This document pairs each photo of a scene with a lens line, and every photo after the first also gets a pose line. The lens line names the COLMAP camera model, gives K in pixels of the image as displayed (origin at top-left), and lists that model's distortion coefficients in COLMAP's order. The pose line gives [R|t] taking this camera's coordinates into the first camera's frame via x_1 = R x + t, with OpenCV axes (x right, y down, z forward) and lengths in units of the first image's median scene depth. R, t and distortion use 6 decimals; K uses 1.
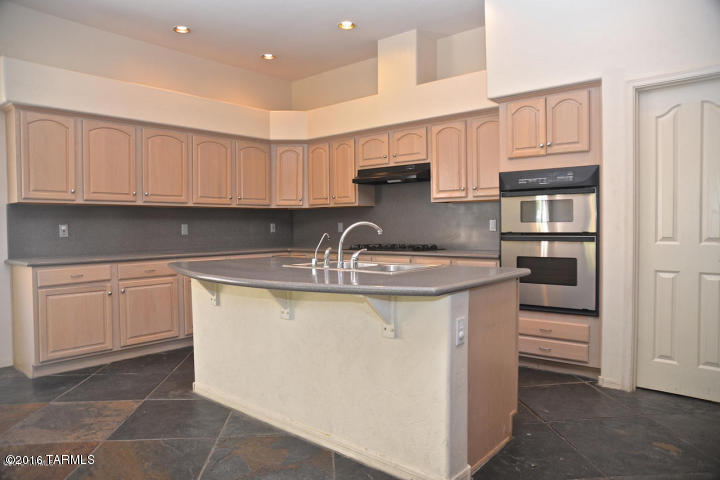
lens RADIAL K [[492.9, 0, 369.7], [0, 492.9, 240.5], [0, 0, 1]] dist [-0.187458, 0.169812]
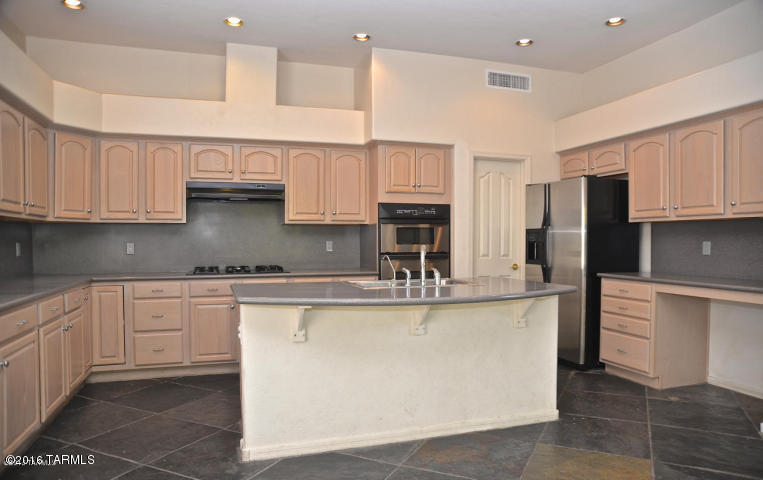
lens RADIAL K [[500.7, 0, 381.5], [0, 500.7, 251.4], [0, 0, 1]] dist [-0.096032, 0.001181]
pose [[0.516650, 0.002529, 0.856193, -0.794476], [0.019038, 0.999714, -0.014442, -0.000335], [-0.855985, 0.023762, 0.516454, 0.352157]]
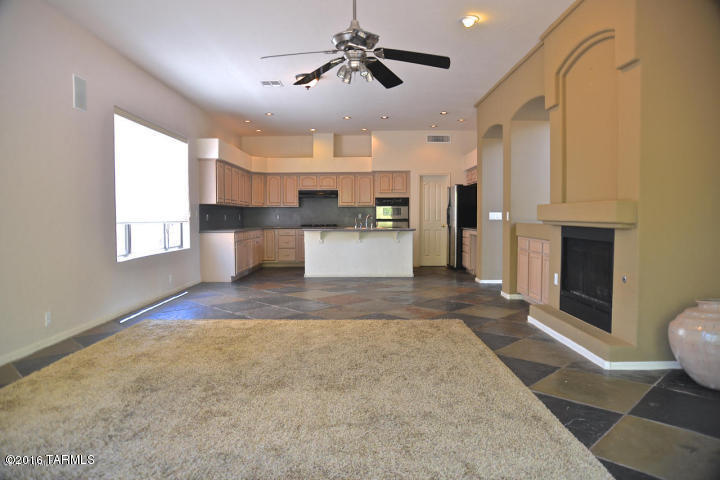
lens RADIAL K [[492.9, 0, 369.7], [0, 492.9, 240.5], [0, 0, 1]] dist [-0.187458, 0.169812]
pose [[0.748271, -0.010523, 0.663309, -1.665031], [0.008464, 0.999944, 0.006315, 0.092513], [-0.663339, 0.000889, 0.748319, -1.132396]]
